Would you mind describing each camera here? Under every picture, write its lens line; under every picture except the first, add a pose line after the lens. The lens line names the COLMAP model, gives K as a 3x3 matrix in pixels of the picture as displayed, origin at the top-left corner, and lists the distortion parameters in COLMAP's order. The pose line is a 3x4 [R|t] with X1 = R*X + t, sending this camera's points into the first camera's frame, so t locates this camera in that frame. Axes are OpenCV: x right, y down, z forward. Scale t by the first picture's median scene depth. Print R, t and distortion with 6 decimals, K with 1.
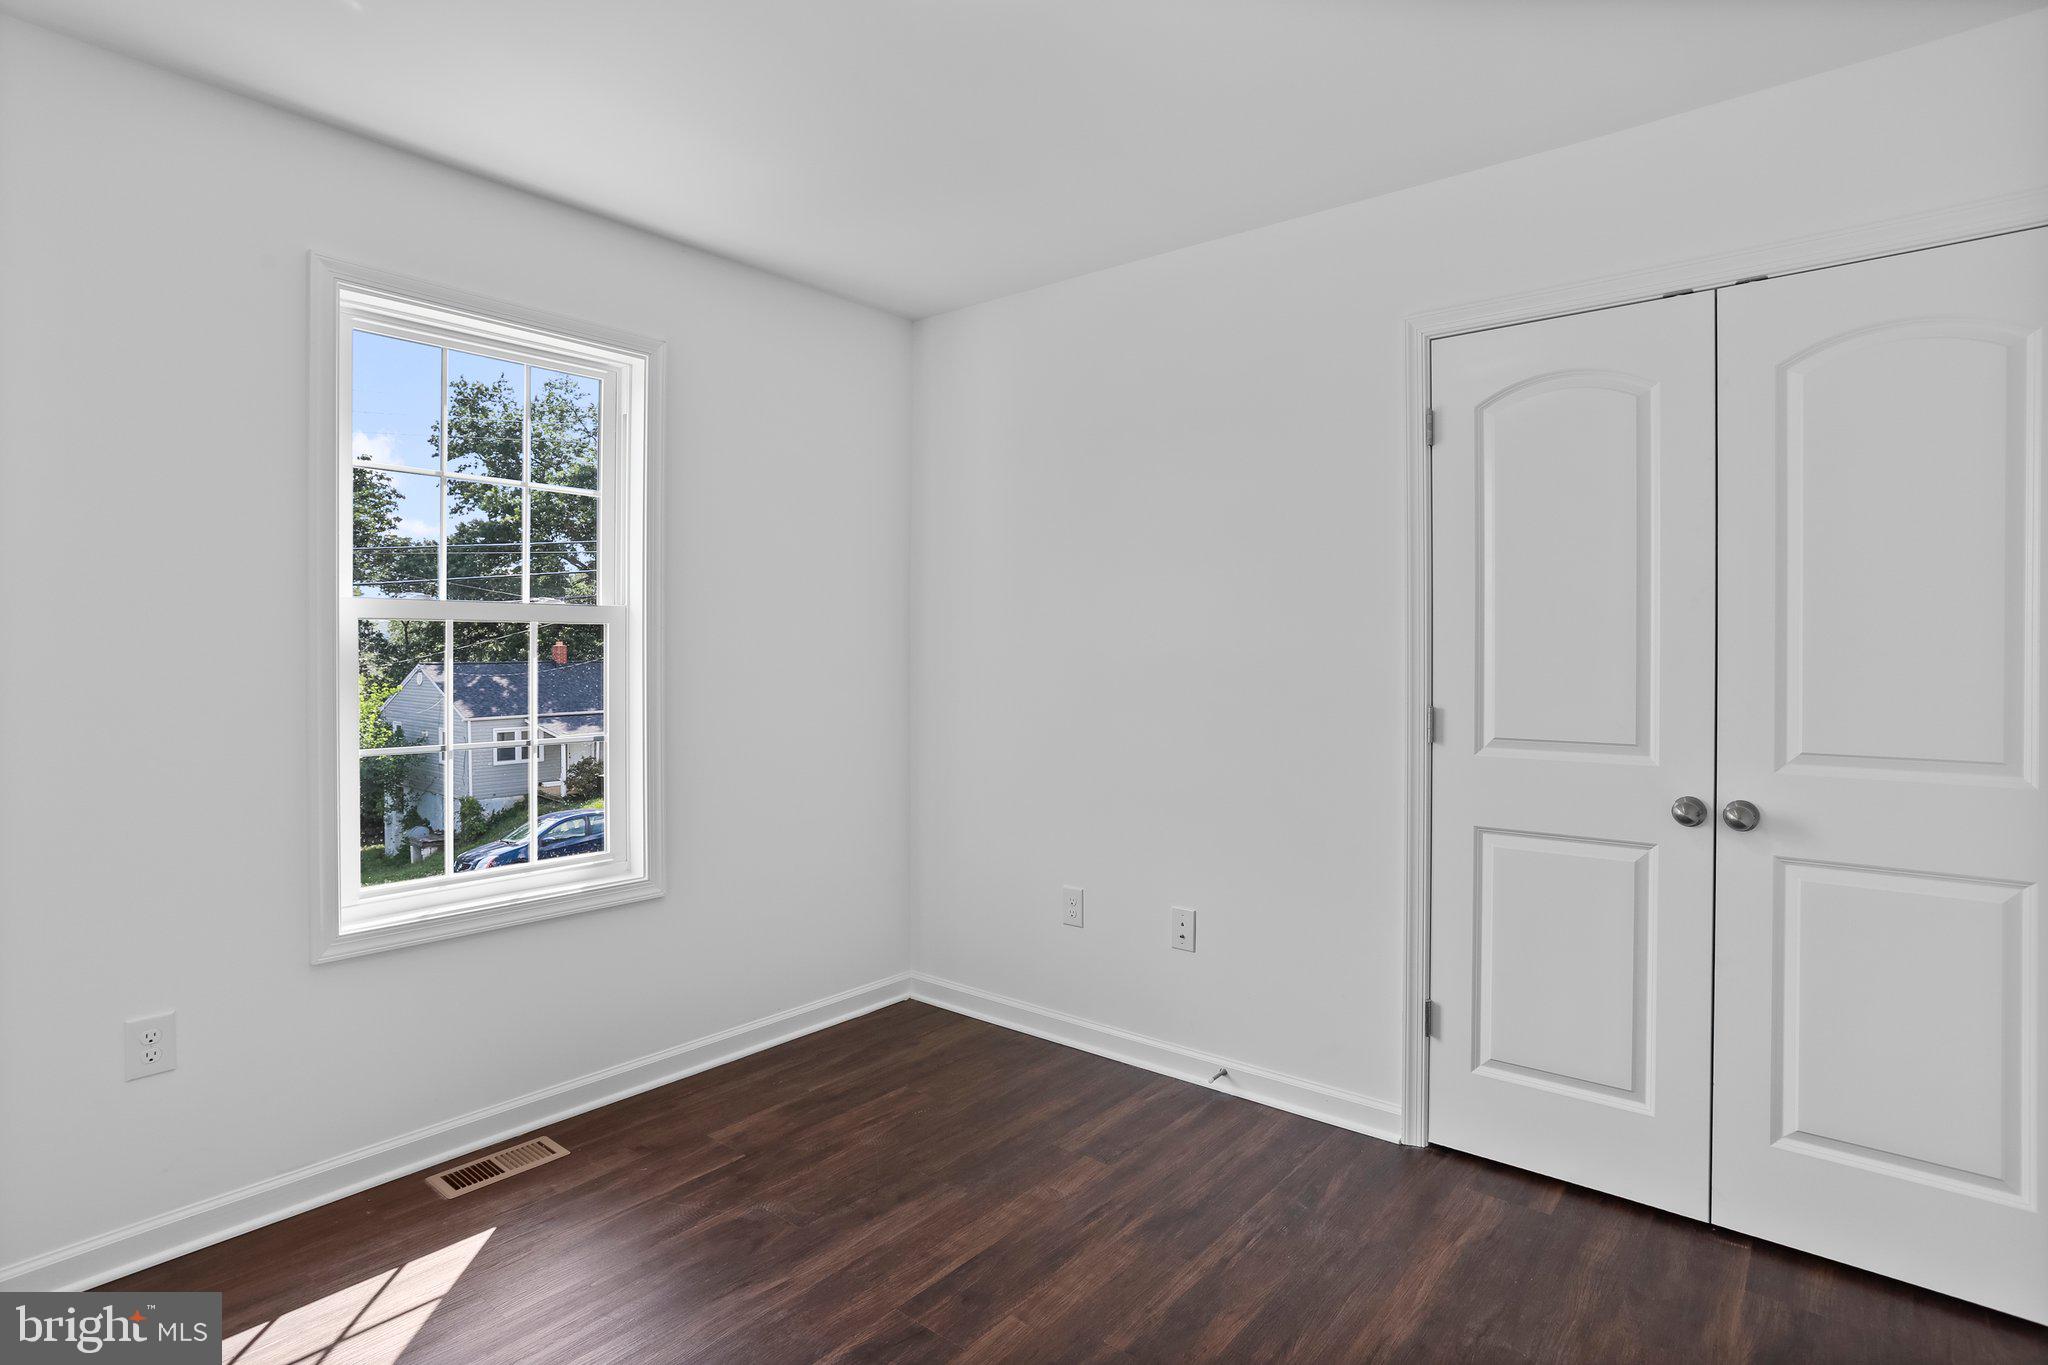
lens RADIAL K [[1019.8, 0, 1029.2], [0, 1019.8, 653.8], [0, 0, 1]] dist [-0.057337, 0.031383]
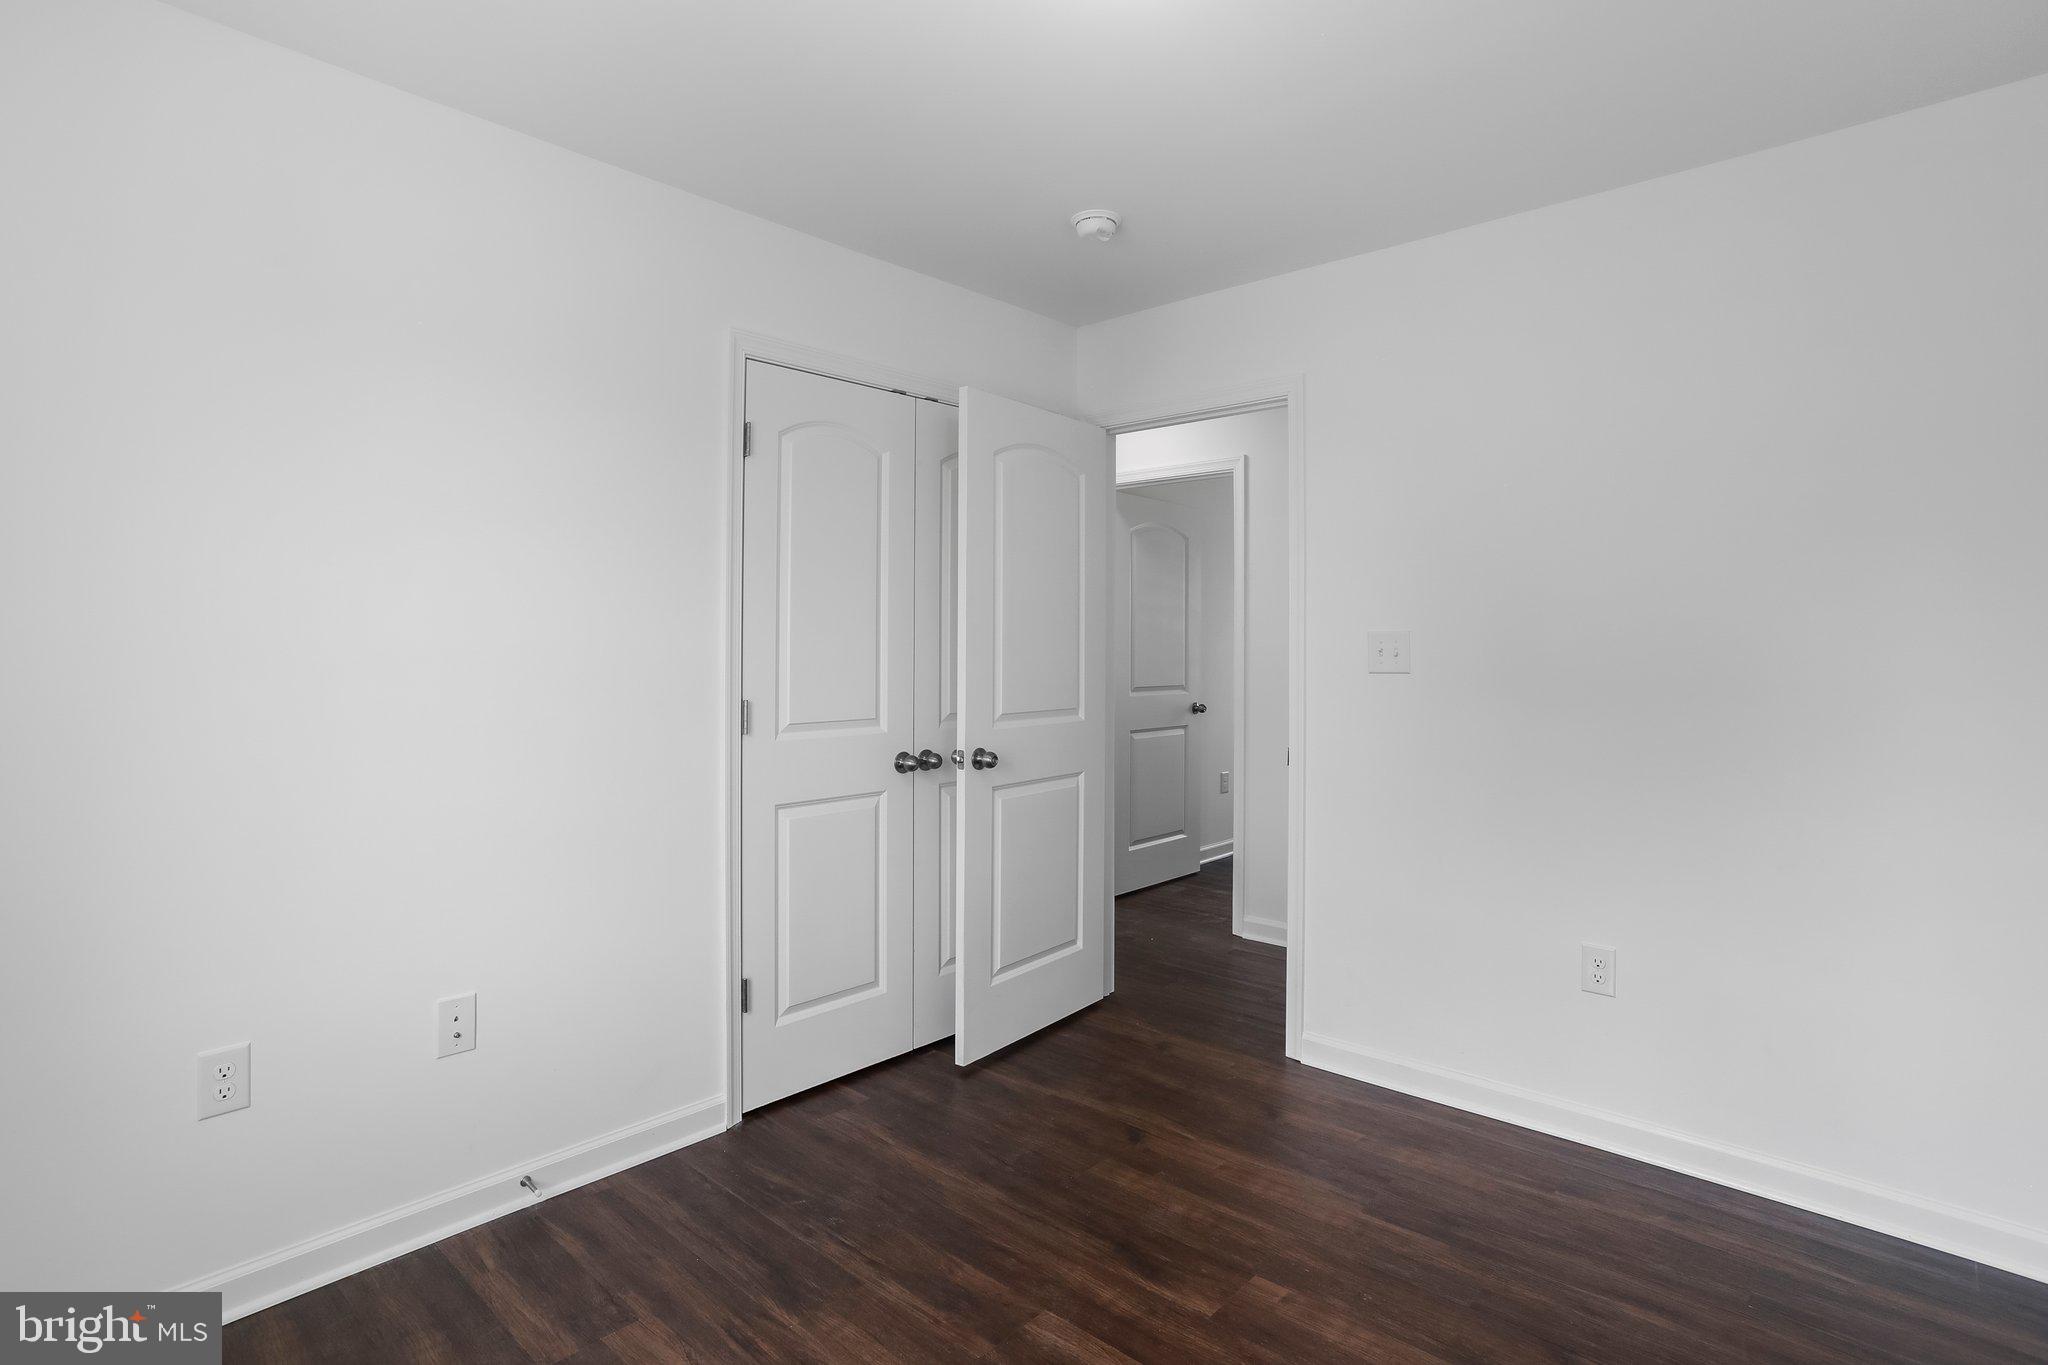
lens RADIAL K [[1019.8, 0, 1029.2], [0, 1019.8, 653.8], [0, 0, 1]] dist [-0.057337, 0.031383]
pose [[0.057281, -0.008724, 0.998320, -0.691760], [-0.001836, 0.999959, 0.008844, -0.006790], [-0.998356, -0.002339, 0.057263, 0.695666]]
